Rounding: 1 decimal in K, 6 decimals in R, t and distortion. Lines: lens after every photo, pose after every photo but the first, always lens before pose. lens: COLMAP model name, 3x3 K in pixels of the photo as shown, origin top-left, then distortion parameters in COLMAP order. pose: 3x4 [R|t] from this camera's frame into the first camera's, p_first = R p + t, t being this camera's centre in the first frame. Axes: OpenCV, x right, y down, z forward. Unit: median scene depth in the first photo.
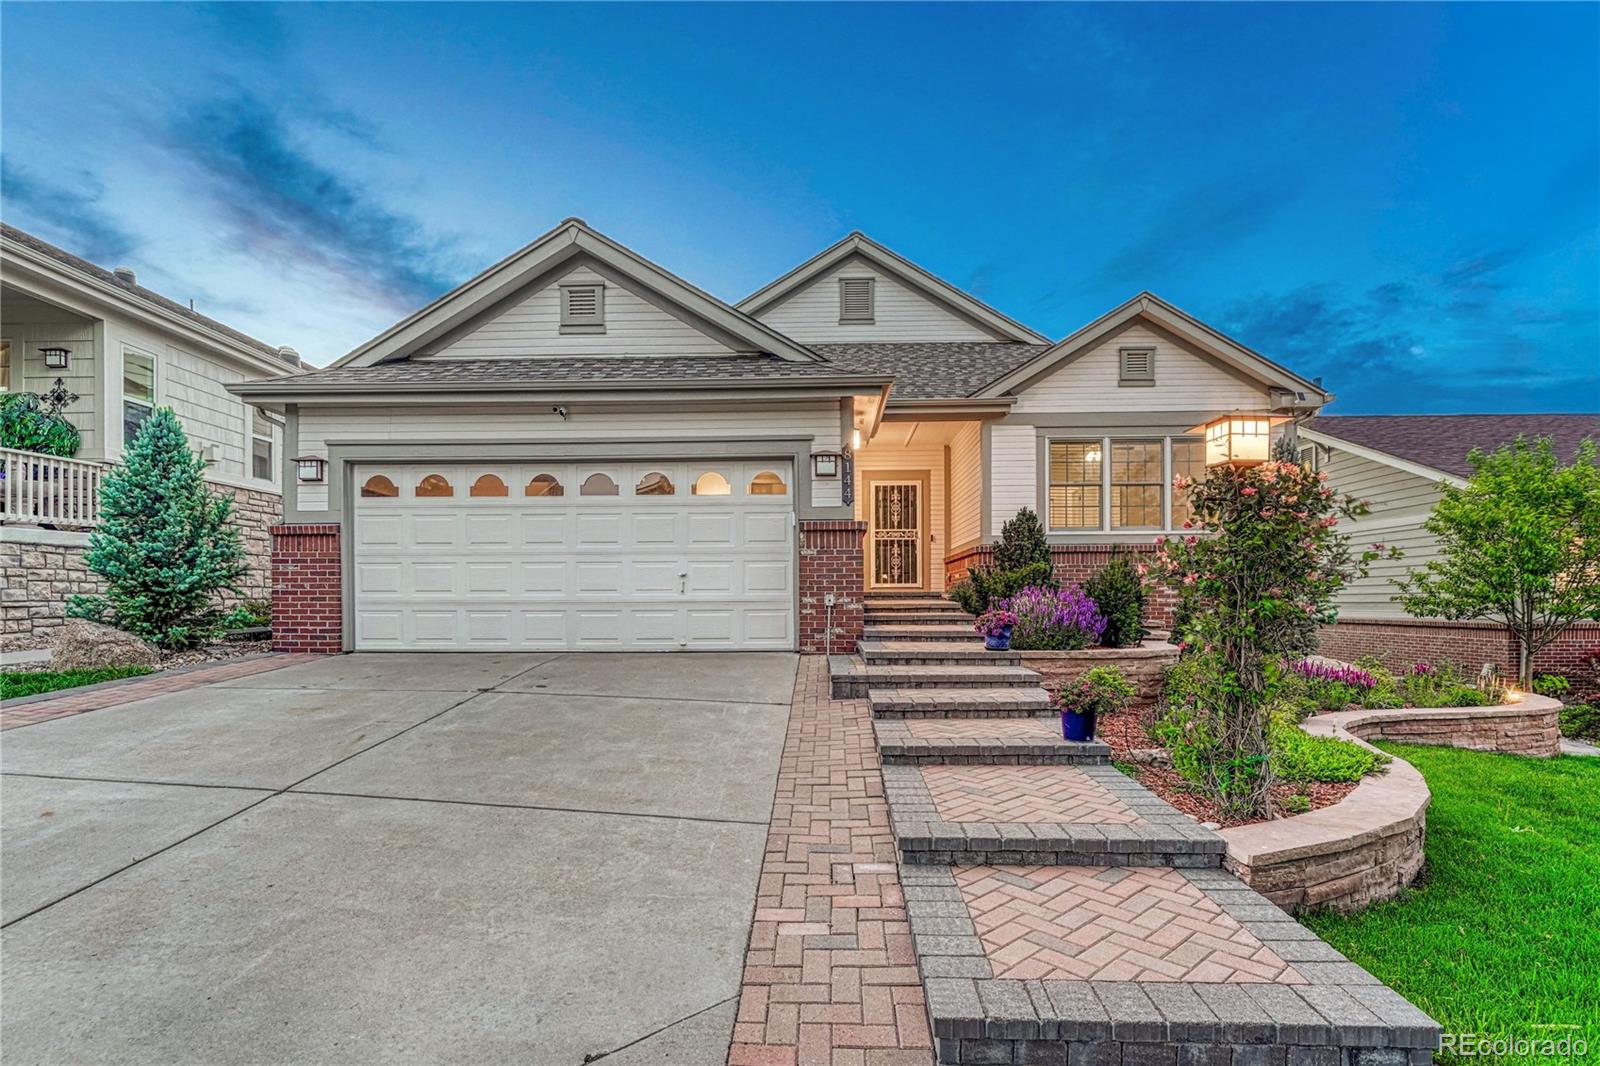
lens RADIAL K [[763.0, 0, 796.3], [0, 763.0, 590.0], [0, 0, 1]] dist [-0.000180, 0.000307]
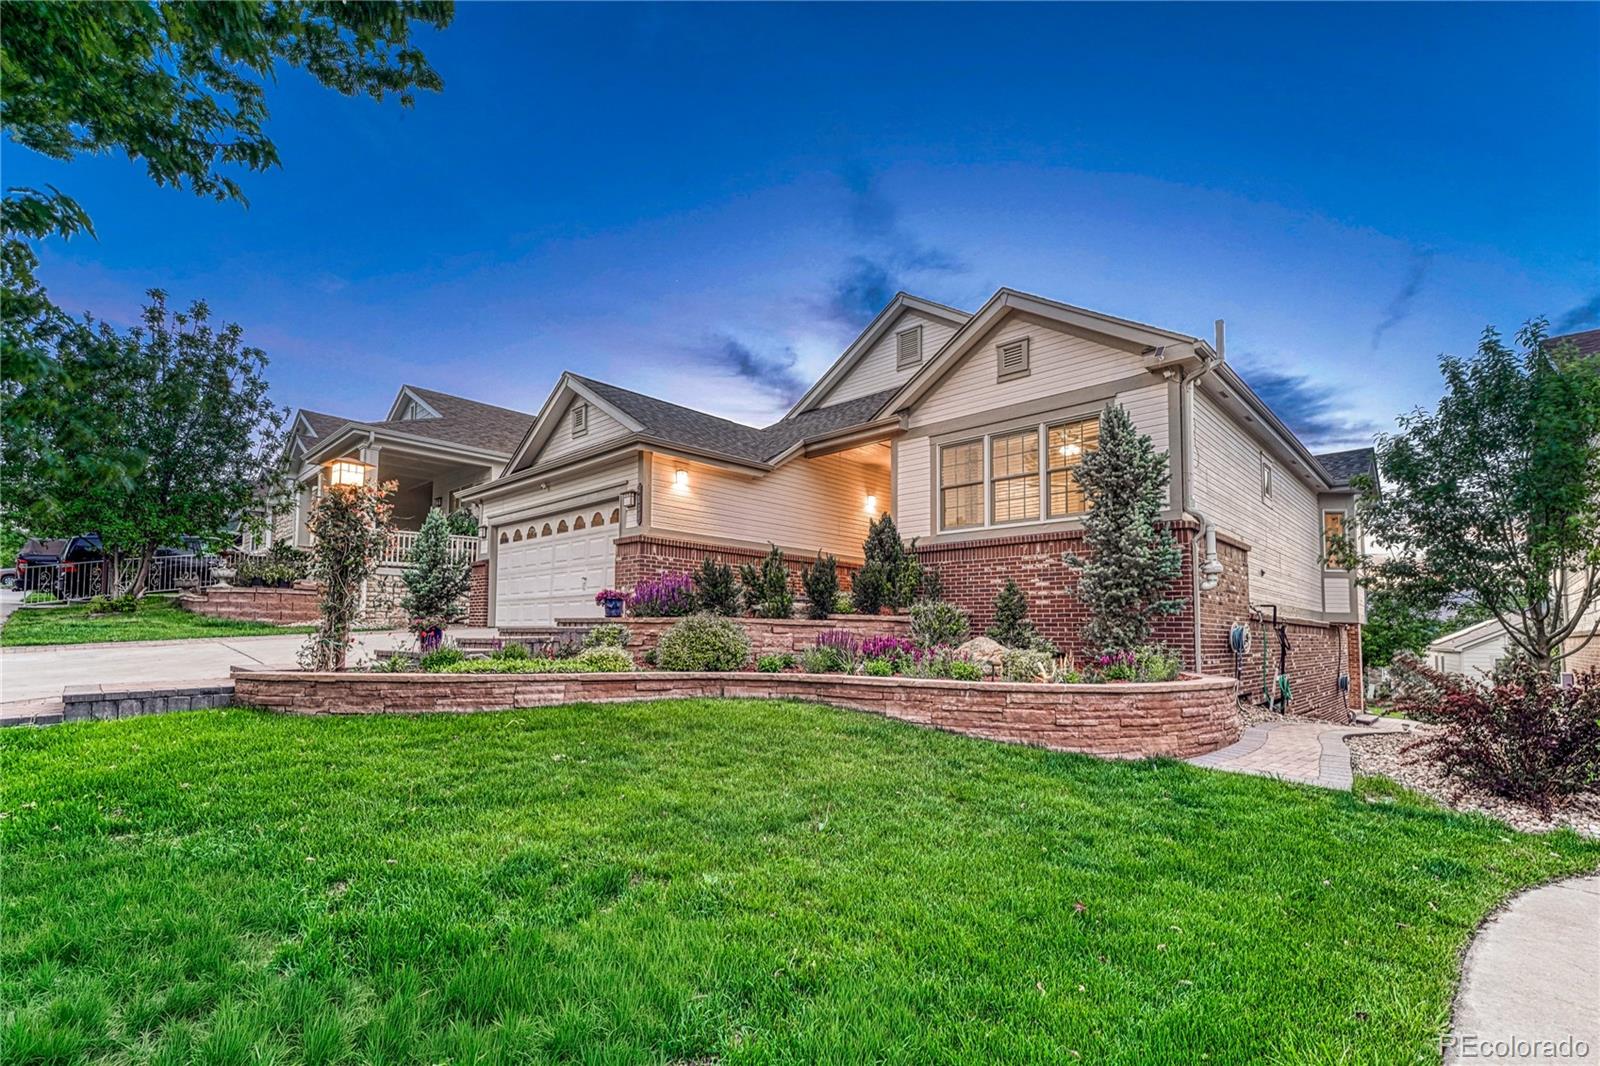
lens RADIAL K [[723.3, 0, 800.5], [0, 723.3, 539.2], [0, 0, 1]] dist [-0.003884, 0.000941]
pose [[0.743238, -0.078044, -0.664459, 0.866105], [-0.005905, 0.992369, -0.123164, 0.059528], [0.669001, 0.095463, 0.737106, 0.139486]]
